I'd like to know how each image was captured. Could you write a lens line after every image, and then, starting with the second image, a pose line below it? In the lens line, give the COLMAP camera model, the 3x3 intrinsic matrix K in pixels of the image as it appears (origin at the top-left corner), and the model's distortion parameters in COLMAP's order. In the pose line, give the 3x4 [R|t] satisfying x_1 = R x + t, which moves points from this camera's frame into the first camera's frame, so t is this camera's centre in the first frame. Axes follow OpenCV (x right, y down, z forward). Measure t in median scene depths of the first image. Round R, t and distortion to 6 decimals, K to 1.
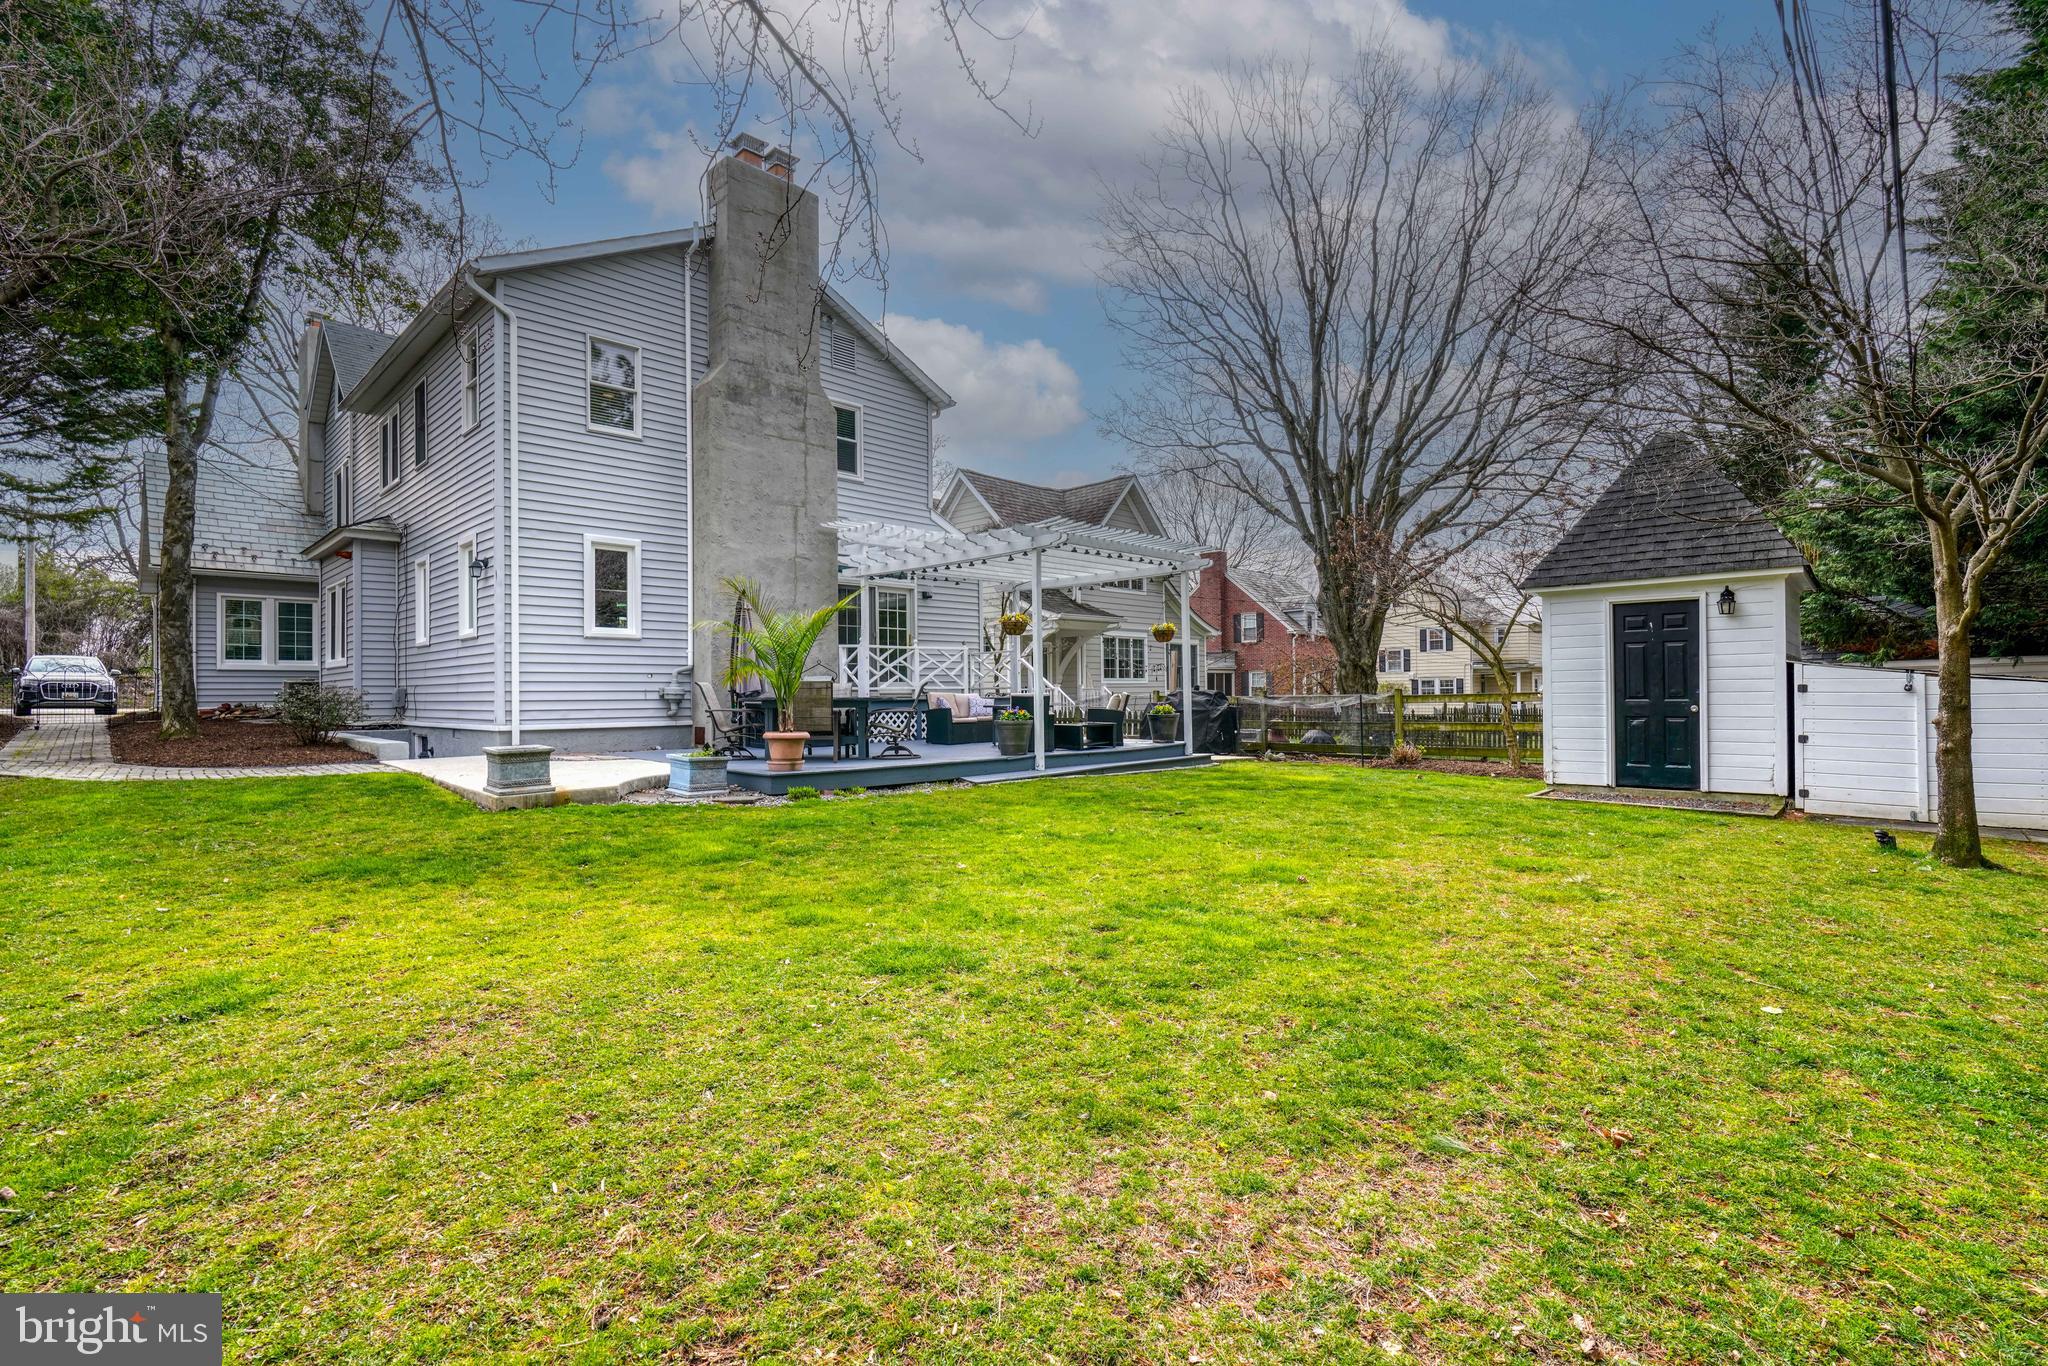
lens RADIAL K [[911.9, 0, 1024.0], [0, 911.9, 683.0], [0, 0, 1]] dist [-0.002314, 0.000329]
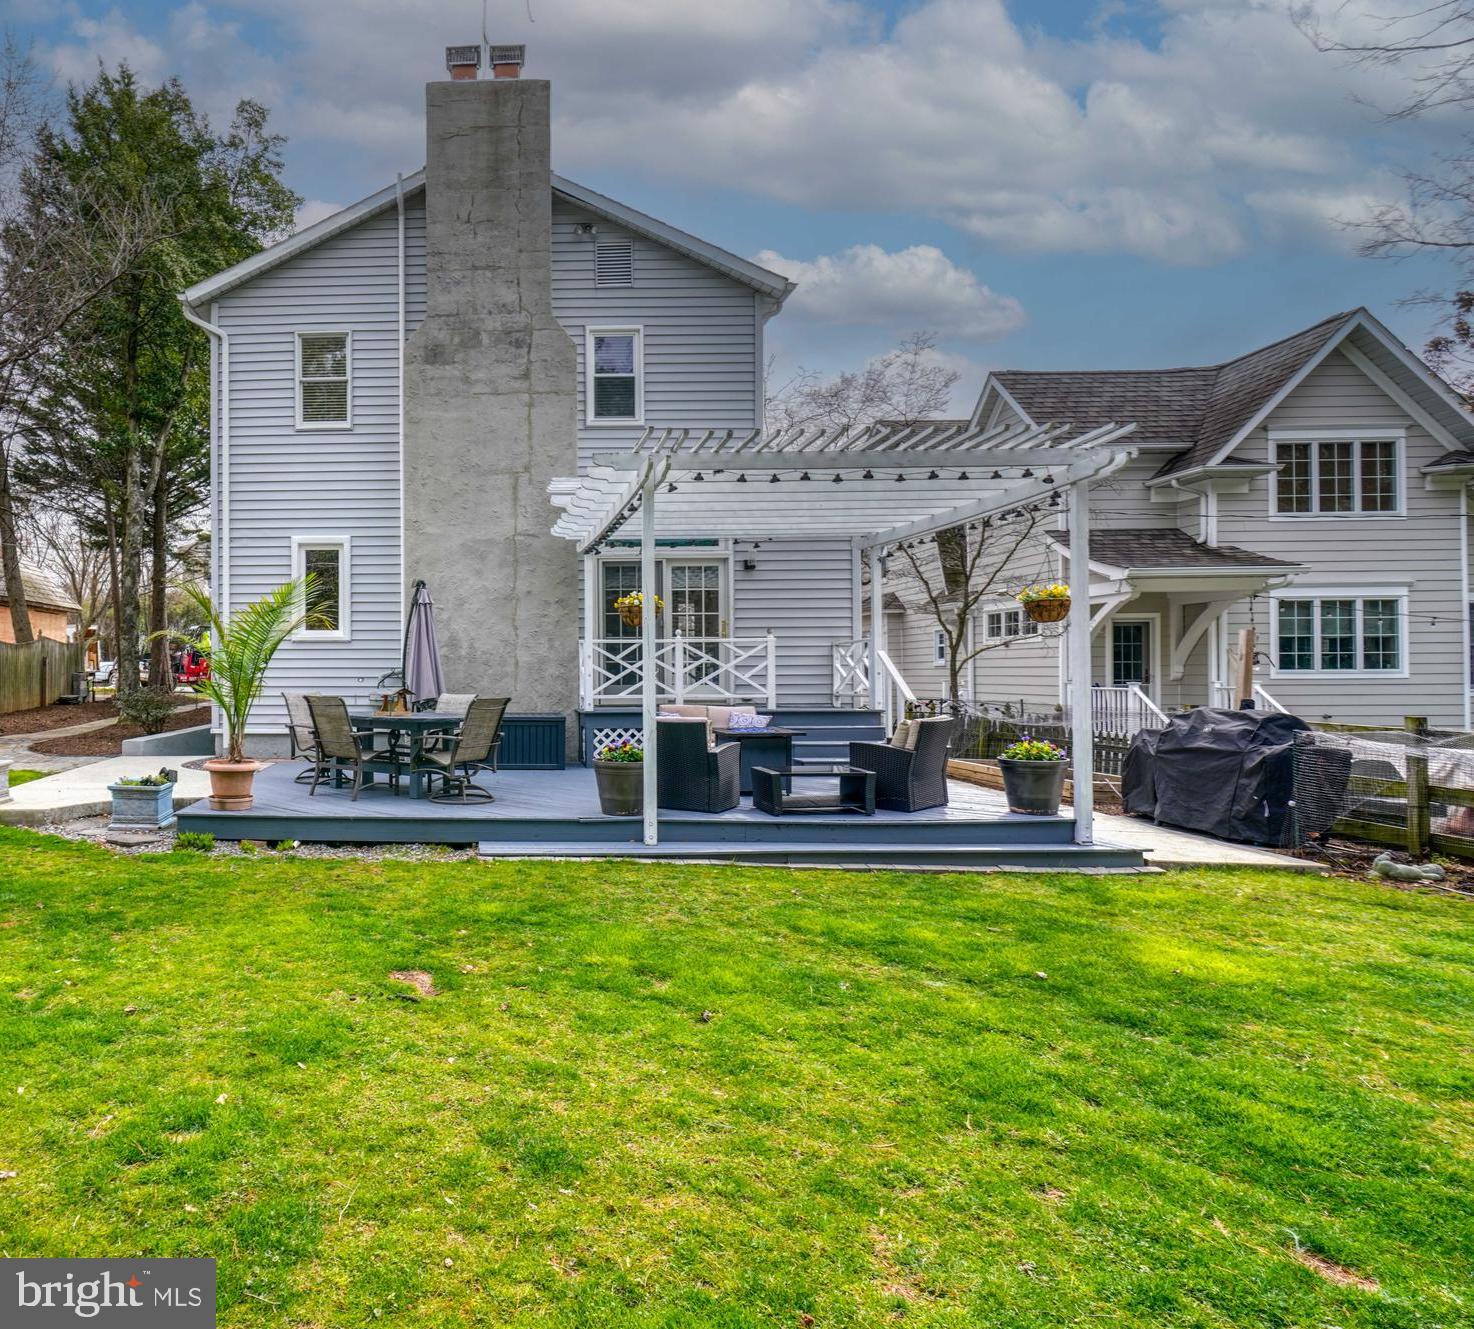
lens RADIAL K [[898.7, 0, 737.0], [0, 898.7, 664.5], [0, 0, 1]] dist [-0.007033, -0.001945]
pose [[0.677156, 0.012276, -0.735737, 0.469541], [0.003364, 0.999799, 0.019778, -0.035672], [0.735832, -0.015868, 0.676979, 0.580482]]
